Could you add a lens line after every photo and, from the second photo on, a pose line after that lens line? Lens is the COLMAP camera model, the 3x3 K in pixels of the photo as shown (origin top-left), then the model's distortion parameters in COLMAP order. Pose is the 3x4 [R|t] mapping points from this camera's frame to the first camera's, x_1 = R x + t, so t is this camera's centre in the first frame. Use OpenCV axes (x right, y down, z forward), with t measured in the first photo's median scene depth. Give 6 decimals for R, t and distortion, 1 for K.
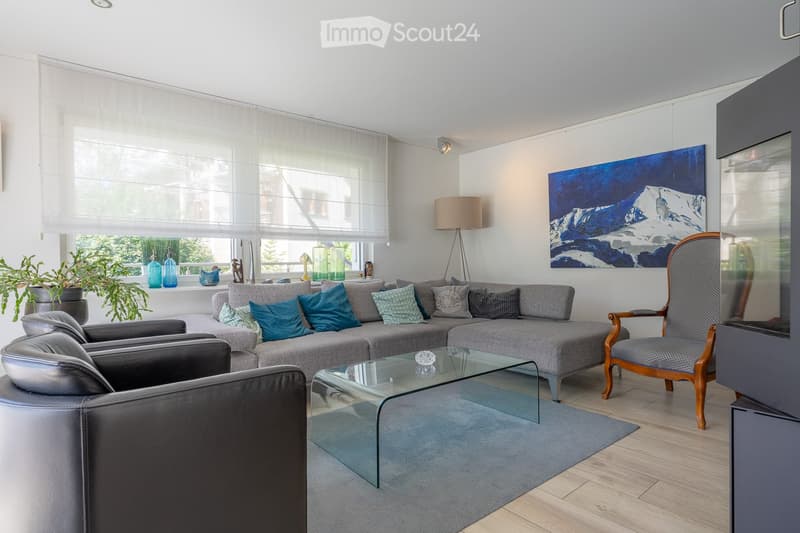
lens RADIAL K [[445.4, 0, 399.3], [0, 445.4, 258.3], [0, 0, 1]] dist [-0.001393, -0.000723]
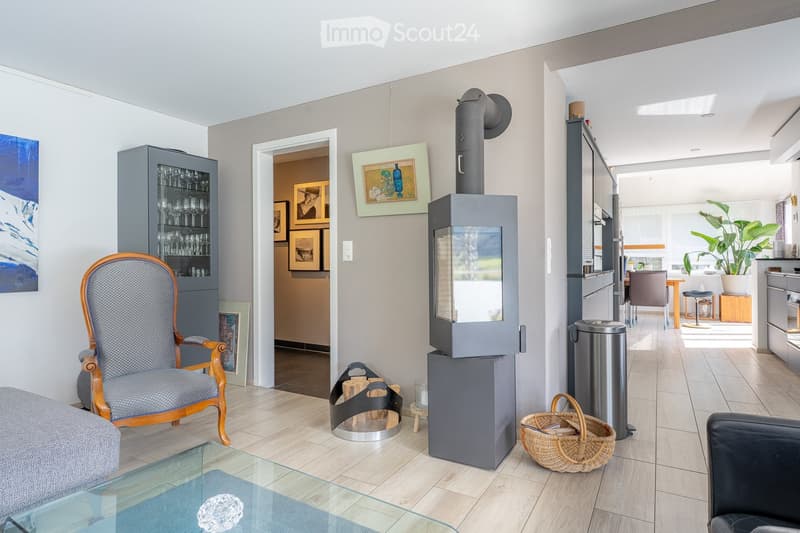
lens RADIAL K [[445.4, 0, 399.3], [0, 445.4, 258.3], [0, 0, 1]] dist [-0.001393, -0.000723]
pose [[-0.334375, 0.006194, 0.942420, -0.302420], [-0.001790, 0.999972, -0.007207, -0.034273], [-0.942439, -0.004097, -0.334354, 0.641798]]
